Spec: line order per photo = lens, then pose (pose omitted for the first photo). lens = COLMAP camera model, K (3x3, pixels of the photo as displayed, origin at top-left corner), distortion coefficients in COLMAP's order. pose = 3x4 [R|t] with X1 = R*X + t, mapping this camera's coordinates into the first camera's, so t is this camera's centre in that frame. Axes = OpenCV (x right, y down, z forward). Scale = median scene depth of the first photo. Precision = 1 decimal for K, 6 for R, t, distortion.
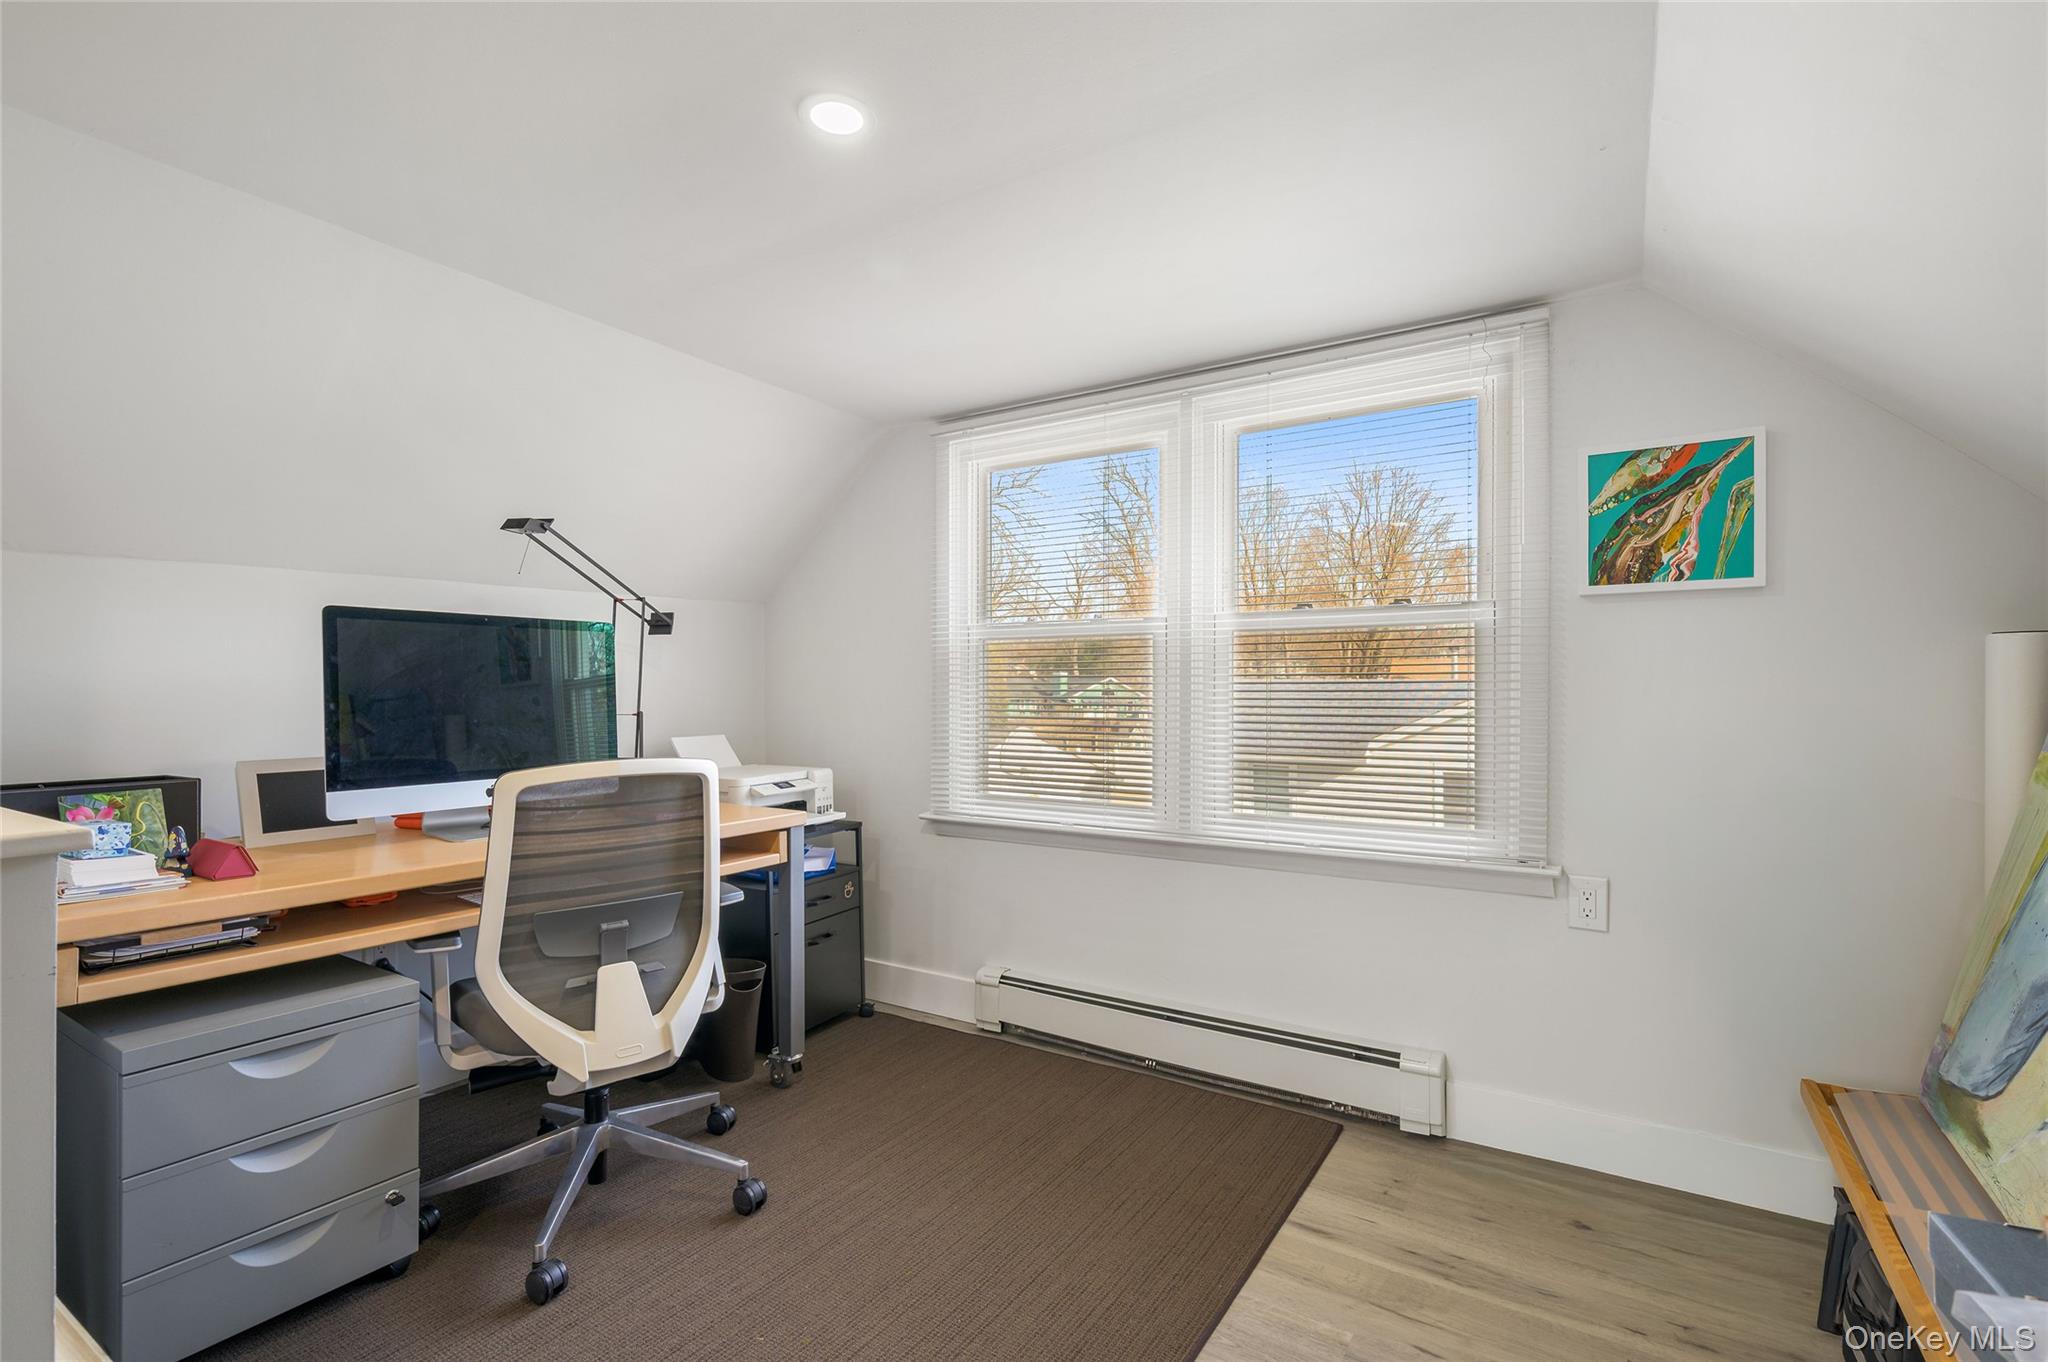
lens RADIAL K [[941.1, 0, 1022.6], [0, 941.1, 696.5], [0, 0, 1]] dist [0.001171, 0.000171]
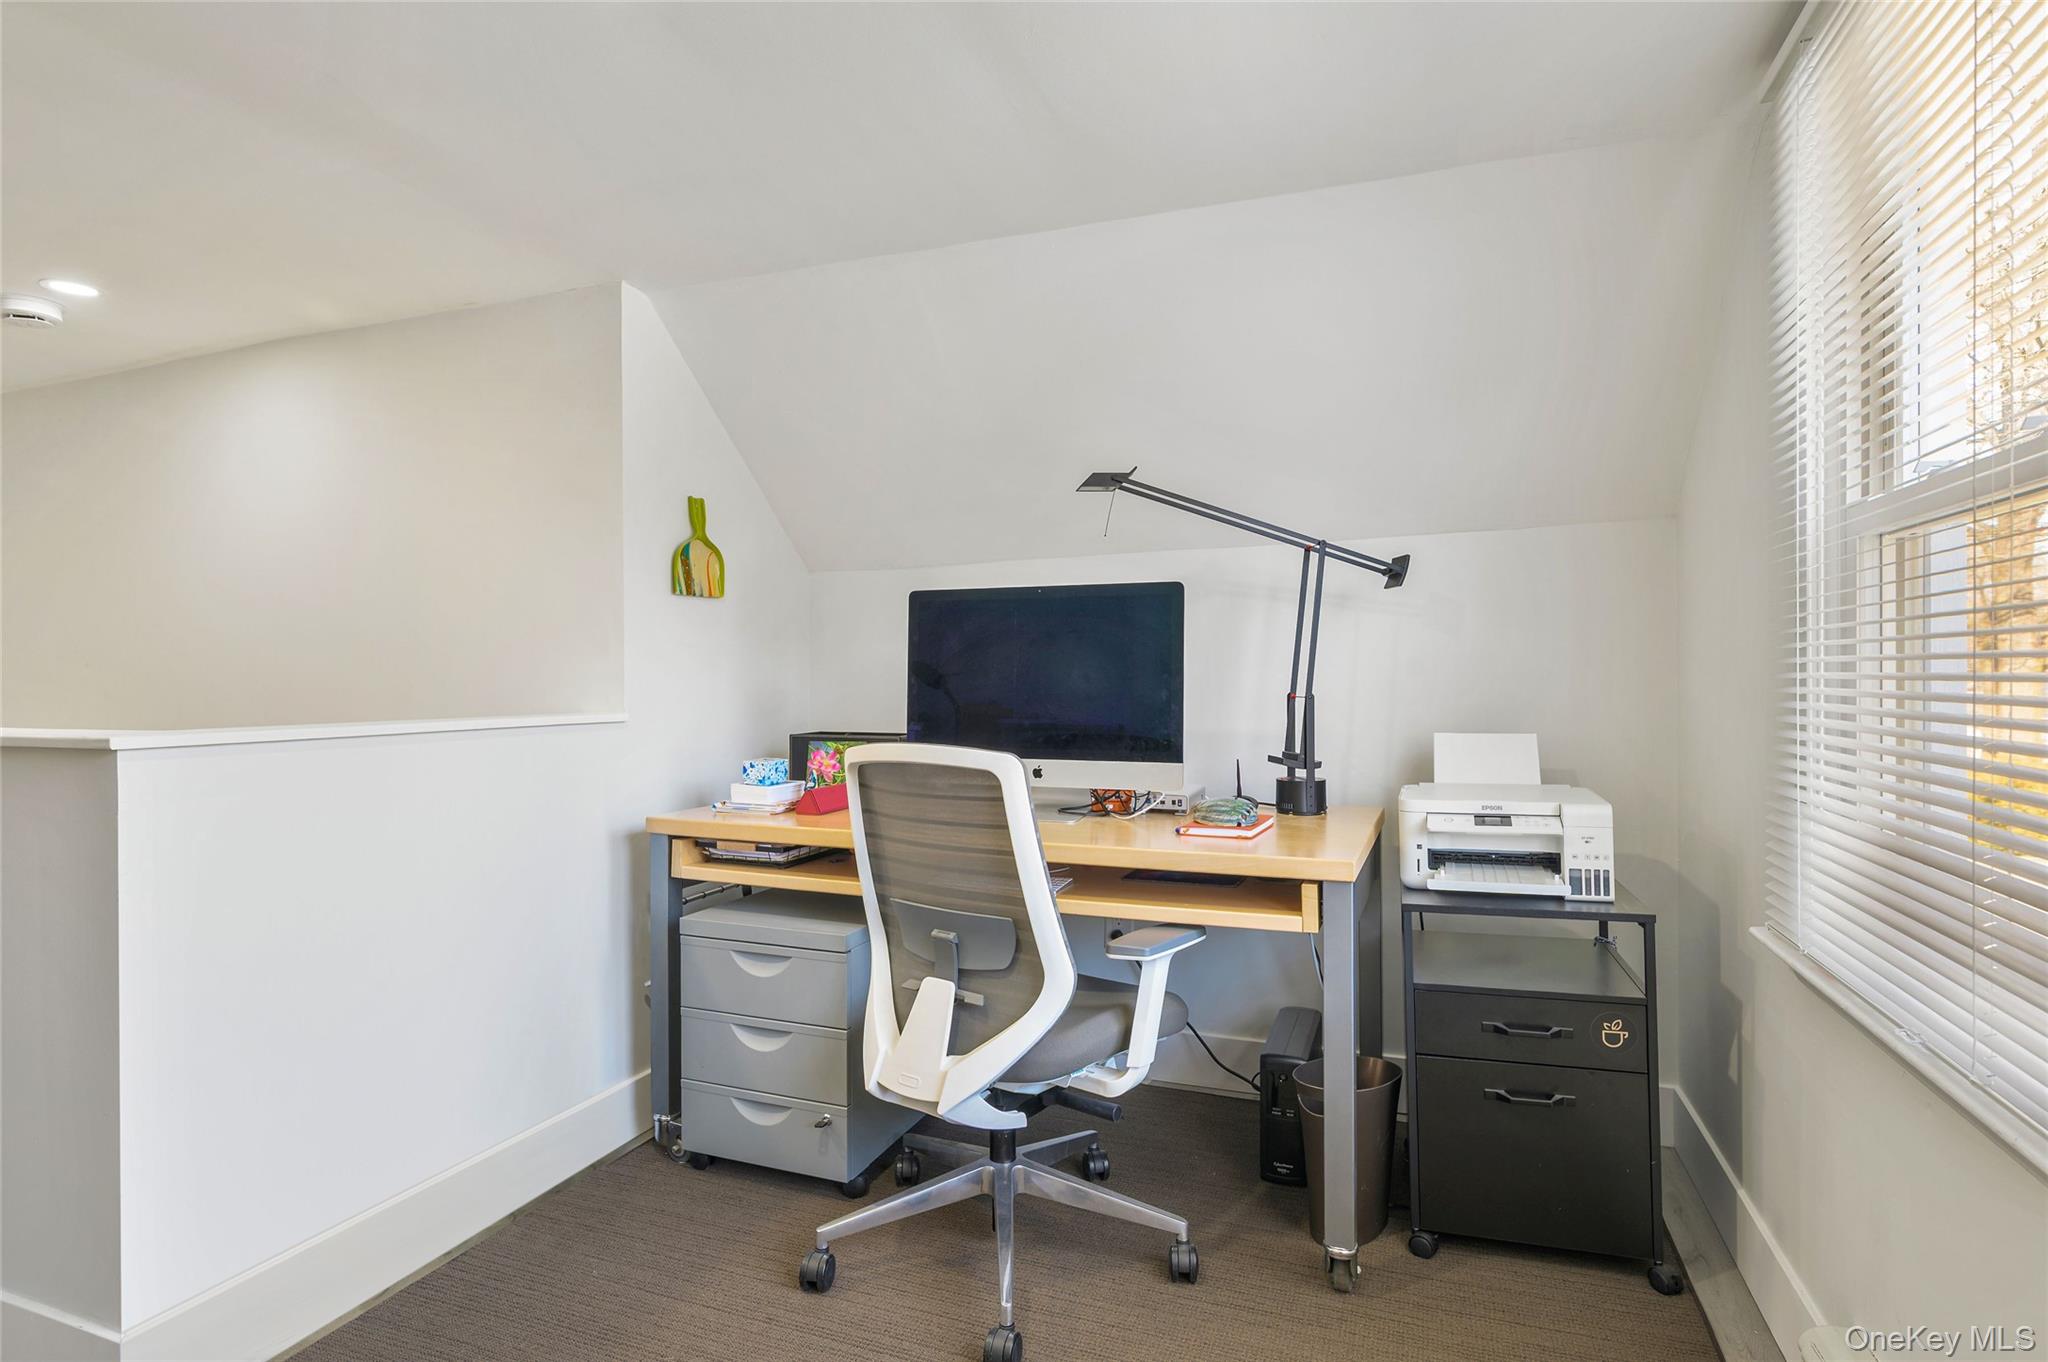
lens RADIAL K [[1044.3, 0, 1024.0], [0, 1044.3, 681.0], [0, 0, 1]] dist [0.001717, 0.000315]
pose [[0.205419, 0.008810, -0.978634, 0.521025], [-0.002793, 0.999961, 0.008416, 0.000696], [0.978670, 0.001004, 0.205436, 0.873513]]
